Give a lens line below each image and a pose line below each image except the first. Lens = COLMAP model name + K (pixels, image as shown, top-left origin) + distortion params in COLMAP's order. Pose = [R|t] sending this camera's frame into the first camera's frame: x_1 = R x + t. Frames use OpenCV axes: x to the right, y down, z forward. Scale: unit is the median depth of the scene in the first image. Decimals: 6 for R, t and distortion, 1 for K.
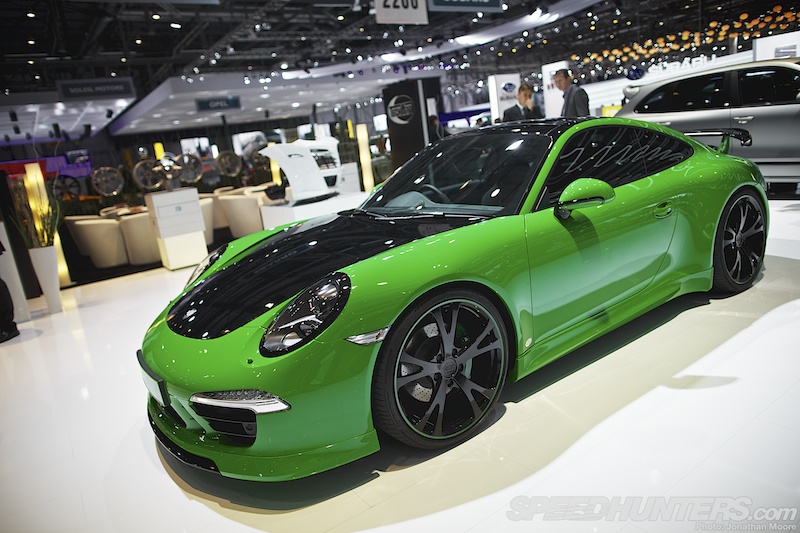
lens RADIAL K [[551.4, 0, 401.7], [0, 551.4, 265.5], [0, 0, 1]] dist [-0.012240, -0.000220]
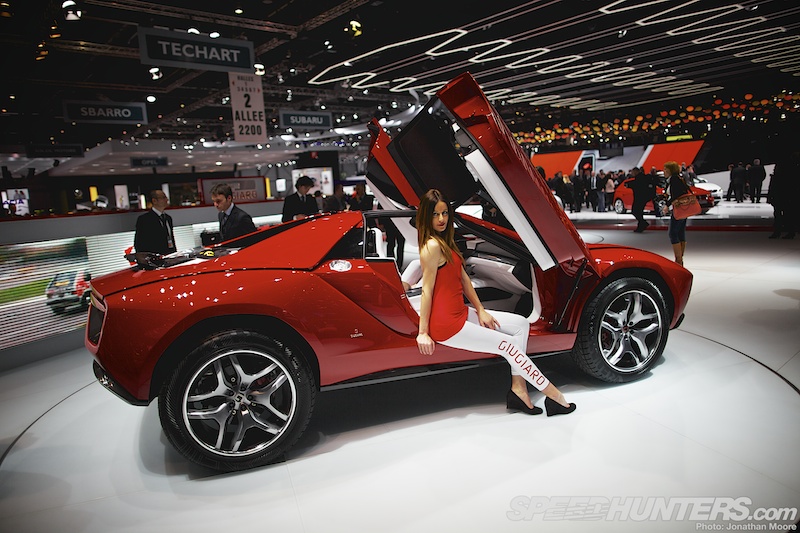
lens RADIAL K [[551.4, 0, 399.3], [0, 551.4, 265.9], [0, 0, 1]] dist [-0.012240, -0.000220]
pose [[0.992587, 0.049471, 0.111008, 0.105073], [-0.038432, 0.994298, -0.099467, 0.044429], [-0.115296, 0.094464, 0.988829, -0.282304]]
